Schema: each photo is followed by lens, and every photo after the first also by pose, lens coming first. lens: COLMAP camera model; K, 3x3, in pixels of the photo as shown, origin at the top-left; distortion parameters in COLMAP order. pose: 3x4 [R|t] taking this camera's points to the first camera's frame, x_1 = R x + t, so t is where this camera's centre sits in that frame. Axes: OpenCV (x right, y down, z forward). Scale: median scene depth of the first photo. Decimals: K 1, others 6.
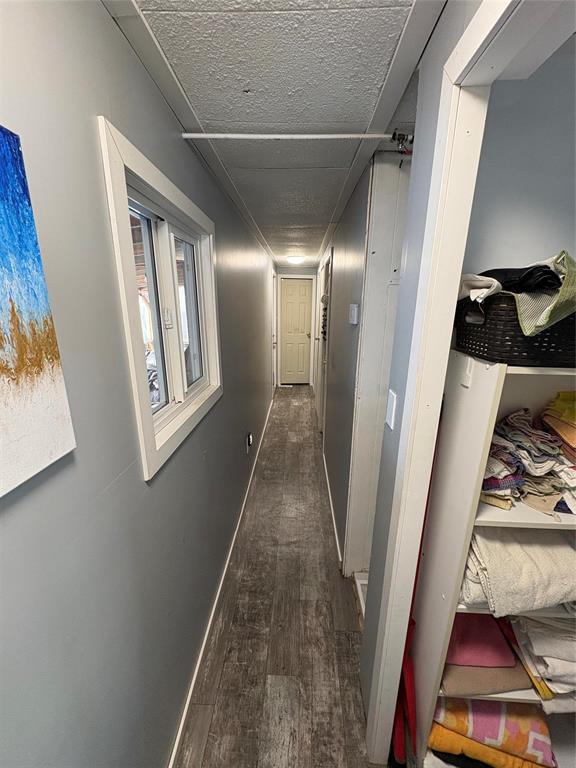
lens RADIAL K [[304.4, 0, 288.0], [0, 304.4, 384.0], [0, 0, 1]] dist [-0.000223, 0.000115]
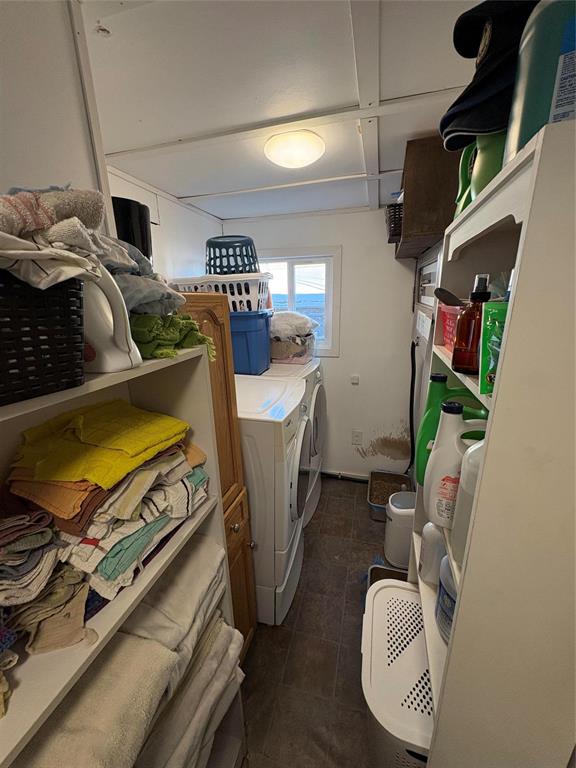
lens RADIAL K [[304.4, 0, 288.0], [0, 304.4, 384.0], [0, 0, 1]] dist [-0.000223, 0.000115]
pose [[0.255855, -0.280942, 0.924992, 0.528441], [0.279949, 0.937373, 0.207268, -0.046461], [-0.925293, 0.205920, 0.318481, 0.314161]]
